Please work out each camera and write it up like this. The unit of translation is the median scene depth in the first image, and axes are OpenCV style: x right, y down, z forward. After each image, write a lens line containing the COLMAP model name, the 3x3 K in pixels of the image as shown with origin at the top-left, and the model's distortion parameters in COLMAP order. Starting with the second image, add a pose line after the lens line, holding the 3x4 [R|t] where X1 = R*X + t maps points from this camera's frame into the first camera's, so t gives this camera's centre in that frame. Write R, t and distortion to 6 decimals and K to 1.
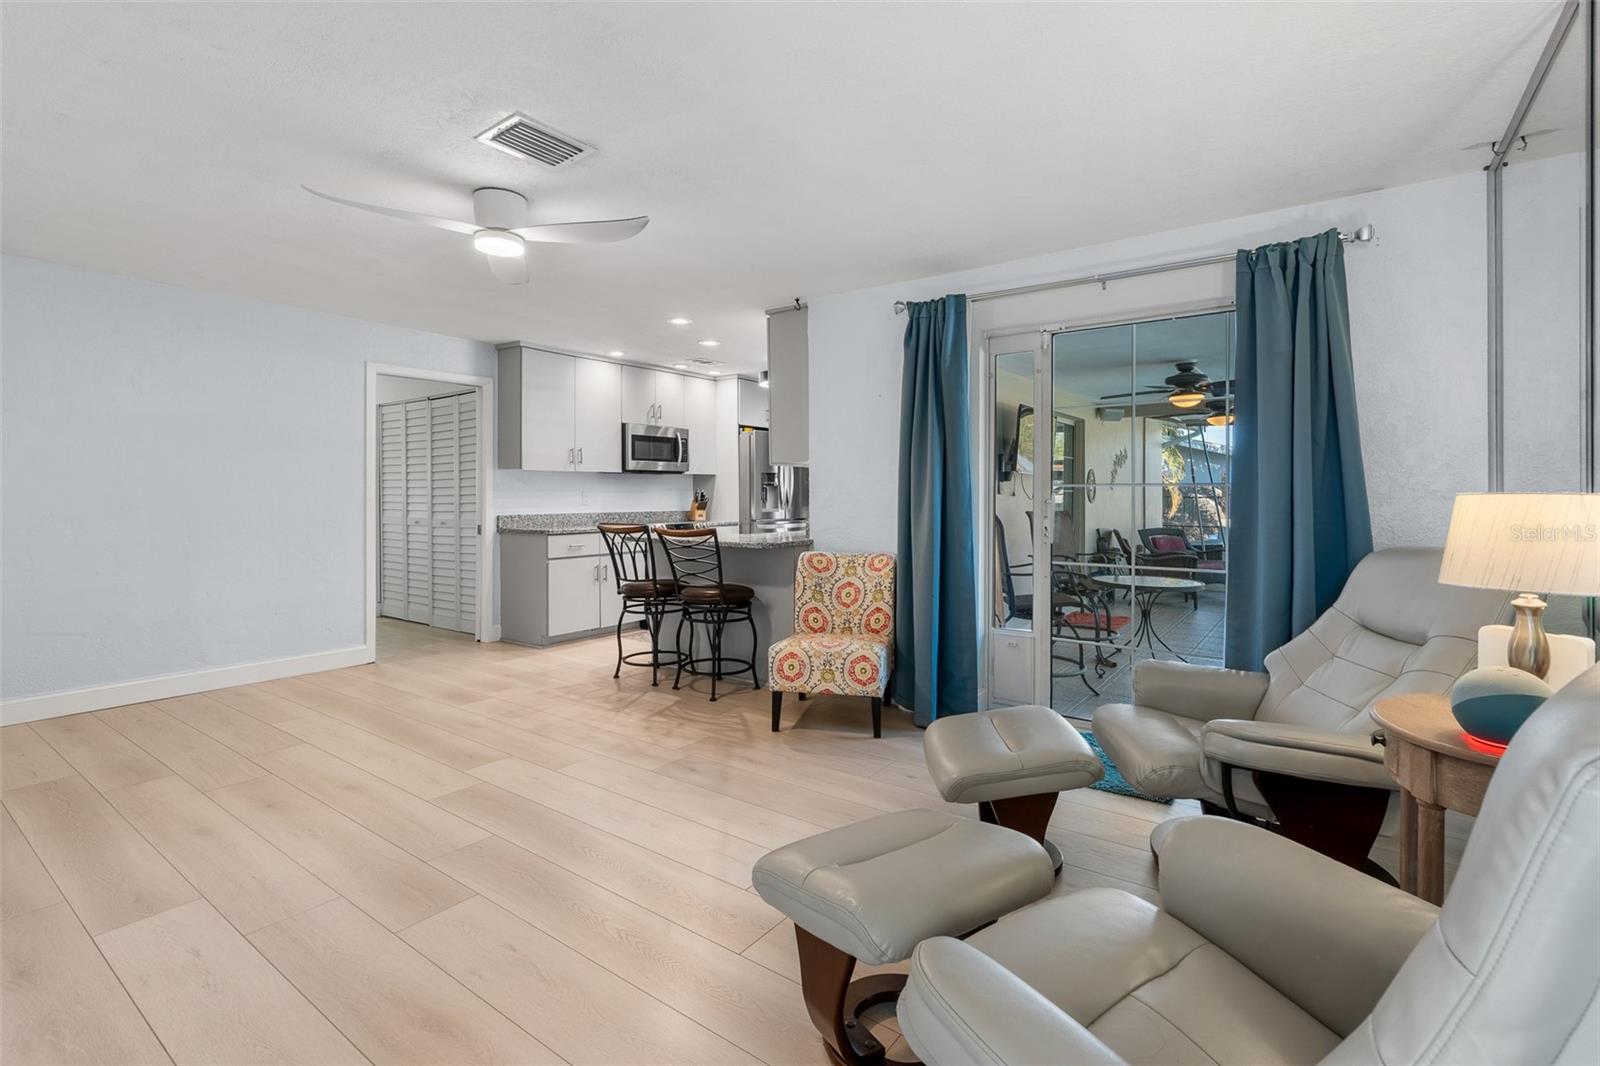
lens RADIAL K [[732.3, 0, 793.2], [0, 732.3, 494.3], [0, 0, 1]] dist [-0.000971, 0.000159]
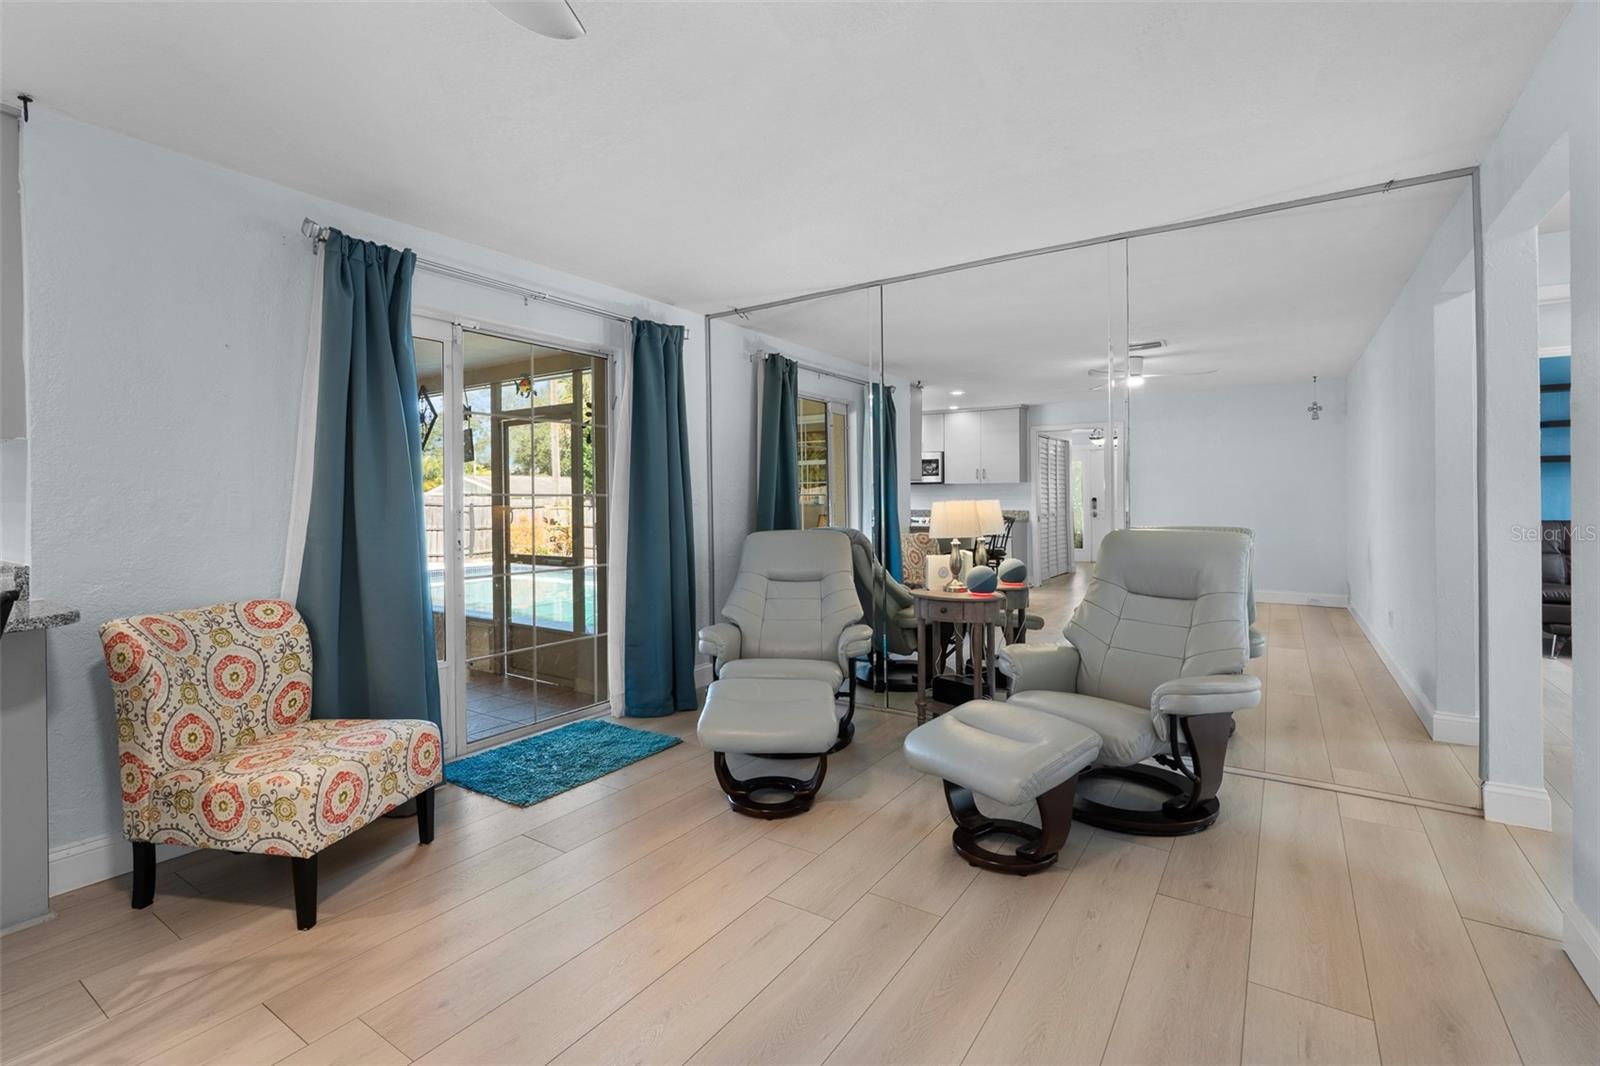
lens RADIAL K [[732.3, 0, 793.2], [0, 732.3, 494.3], [0, 0, 1]] dist [-0.000971, 0.000159]
pose [[-0.044645, 0.000913, 0.999003, -0.889024], [0.002925, 0.999995, -0.000783, -0.014524], [-0.998999, 0.002887, -0.044647, 0.949660]]
